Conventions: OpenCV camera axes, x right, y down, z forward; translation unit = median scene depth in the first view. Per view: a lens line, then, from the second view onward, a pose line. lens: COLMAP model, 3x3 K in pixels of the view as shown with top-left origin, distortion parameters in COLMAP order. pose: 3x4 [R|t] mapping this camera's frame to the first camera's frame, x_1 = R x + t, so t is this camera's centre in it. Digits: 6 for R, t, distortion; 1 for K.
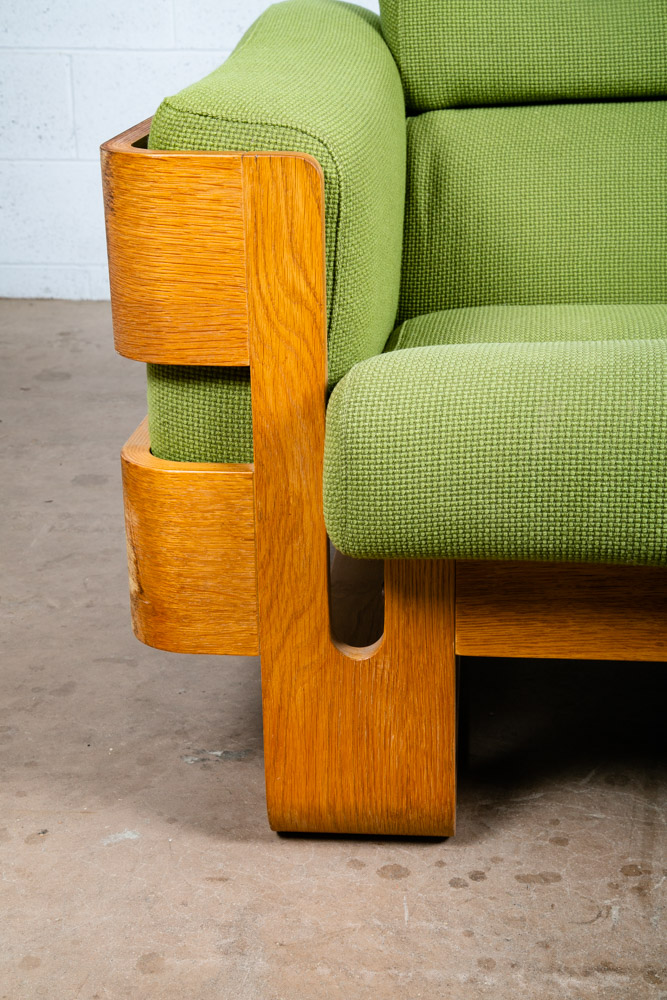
lens RADIAL K [[1623.9, 0, 335.9], [0, 1623.9, 500.4], [0, 0, 1]] dist [0.179718, 0.068501]
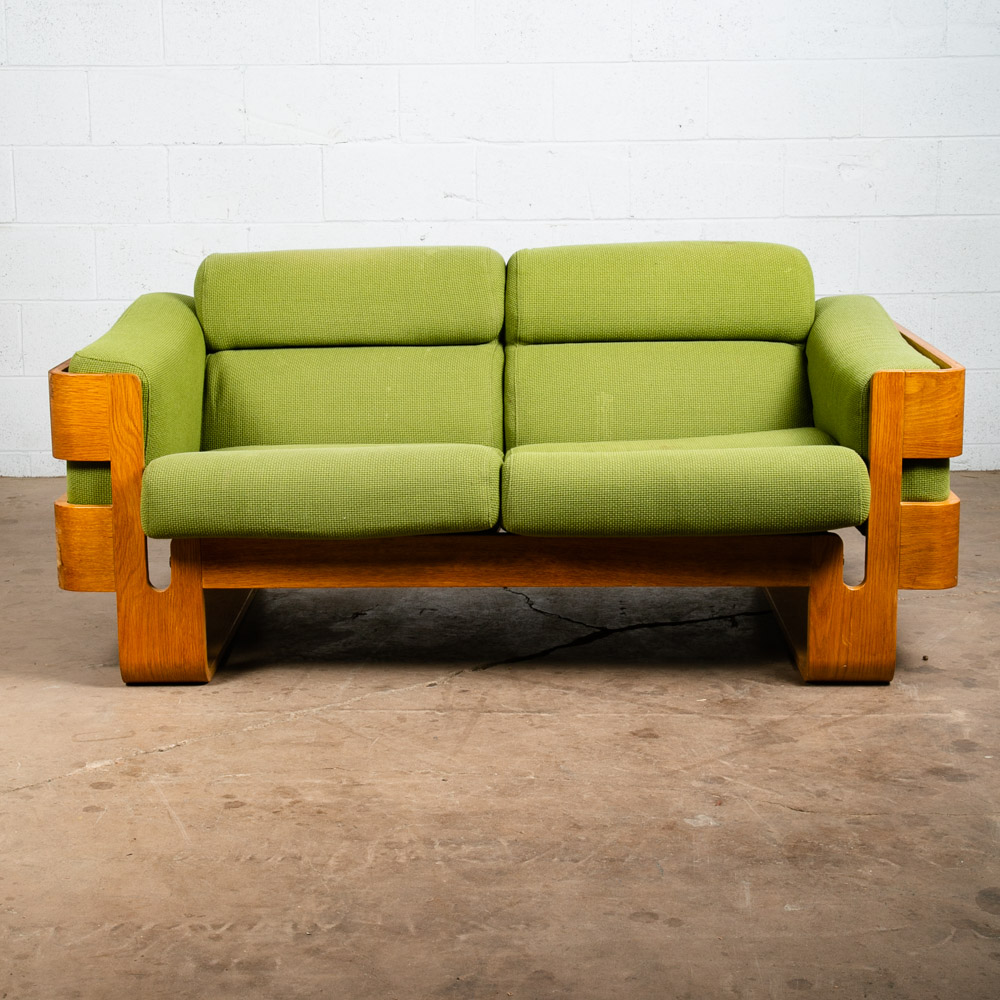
lens RADIAL K [[2101.8, 0, 501.8], [0, 2101.8, 457.5], [0, 0, 1]] dist [0.088076, 0.188171]
pose [[0.996708, -0.006658, 0.080796, 0.248758], [0.019789, 0.986456, -0.162829, 0.395026], [-0.078618, 0.163892, 0.983341, -1.923462]]
